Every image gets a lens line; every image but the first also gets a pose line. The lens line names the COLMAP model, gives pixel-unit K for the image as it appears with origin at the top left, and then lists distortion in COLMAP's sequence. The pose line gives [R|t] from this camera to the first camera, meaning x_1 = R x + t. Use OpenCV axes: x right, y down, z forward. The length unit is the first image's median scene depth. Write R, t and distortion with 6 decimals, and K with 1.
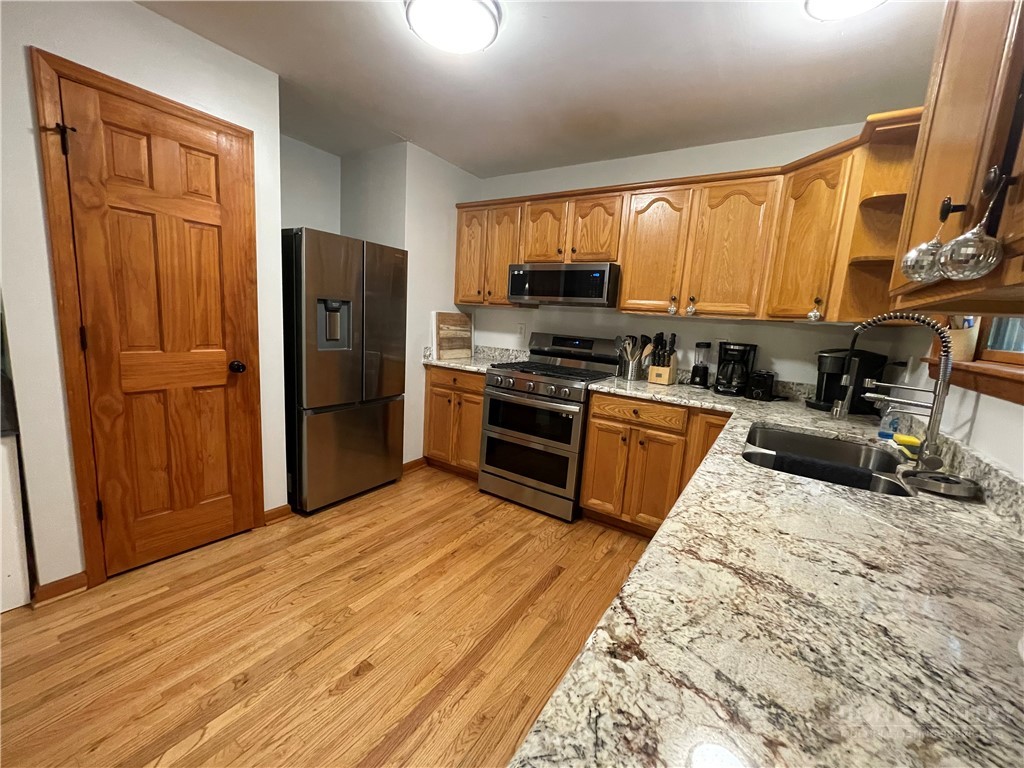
lens RADIAL K [[412.6, 0, 511.8], [0, 412.6, 380.6], [0, 0, 1]] dist [-0.003533, -0.000544]
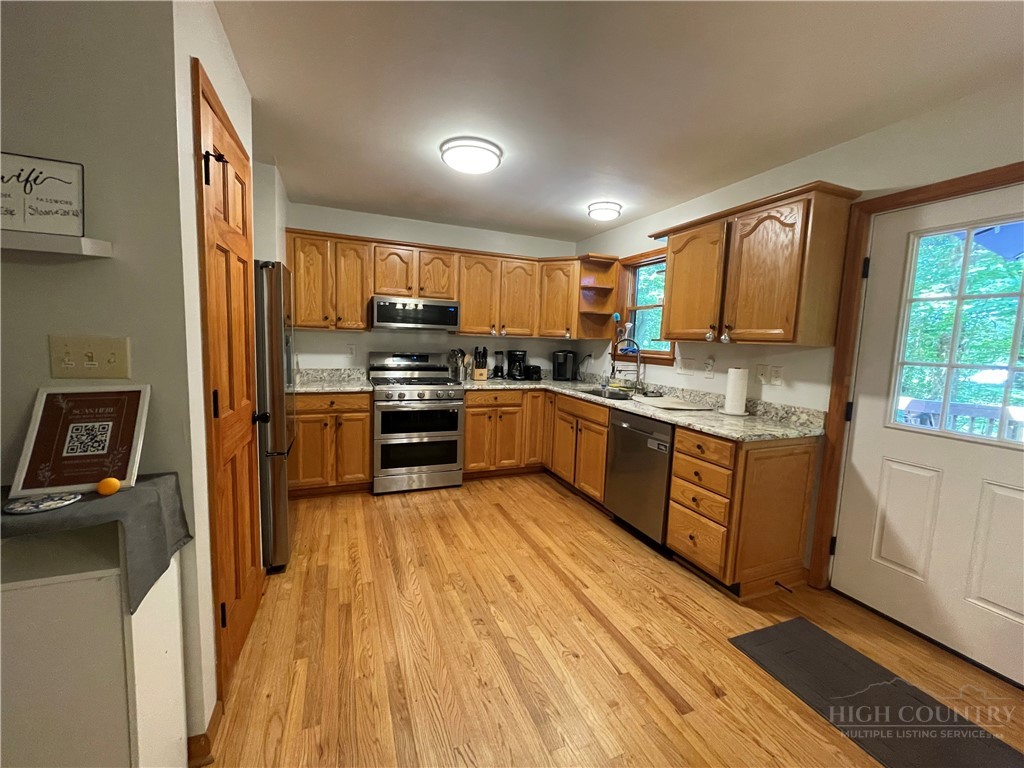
lens RADIAL K [[412.6, 0, 511.8], [0, 412.6, 380.6], [0, 0, 1]] dist [-0.003533, -0.000544]
pose [[0.559153, -0.127484, 0.819204, -0.832400], [0.129596, 0.989400, 0.065513, -0.075911], [-0.818873, 0.069533, 0.569747, 0.033506]]
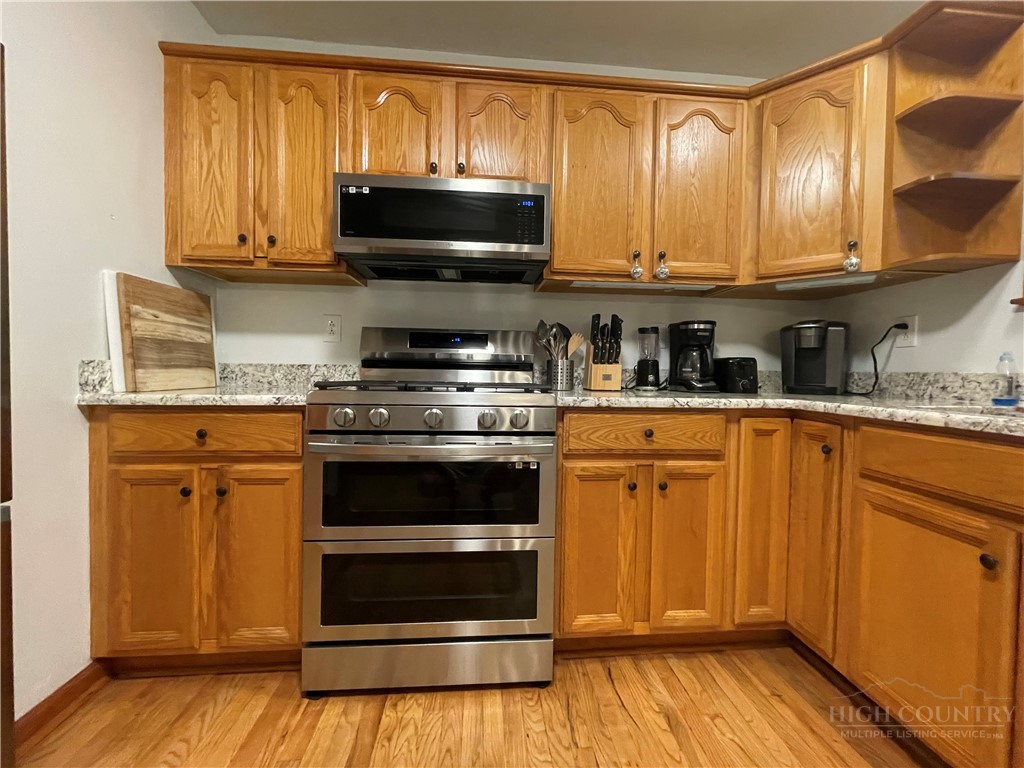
lens RADIAL K [[412.6, 0, 511.8], [0, 412.6, 380.6], [0, 0, 1]] dist [-0.003533, -0.000544]
pose [[0.783645, -0.067220, 0.617561, -0.165231], [0.132451, 0.989348, -0.060384, 0.011799], [-0.606924, 0.129116, 0.784201, 0.573885]]
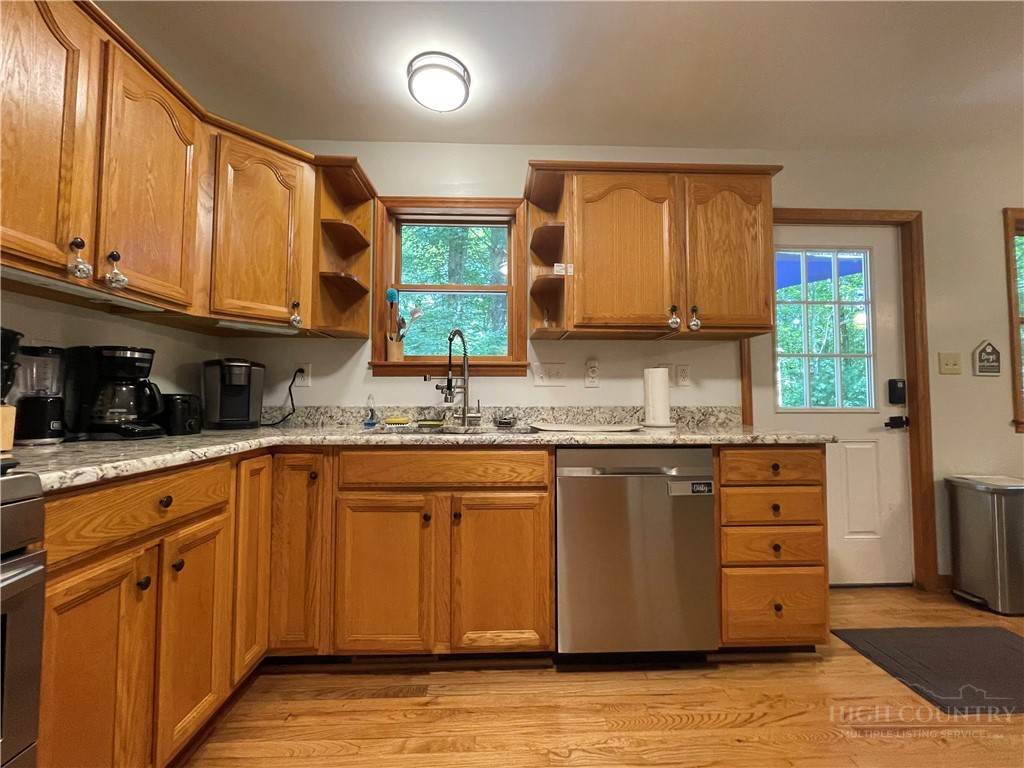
lens RADIAL K [[412.6, 0, 511.8], [0, 412.6, 380.6], [0, 0, 1]] dist [-0.003533, -0.000544]
pose [[-0.578468, -0.029189, 0.815183, -0.215137], [0.089405, 0.991070, 0.098931, -0.050382], [-0.810791, 0.130109, -0.570693, 0.812134]]
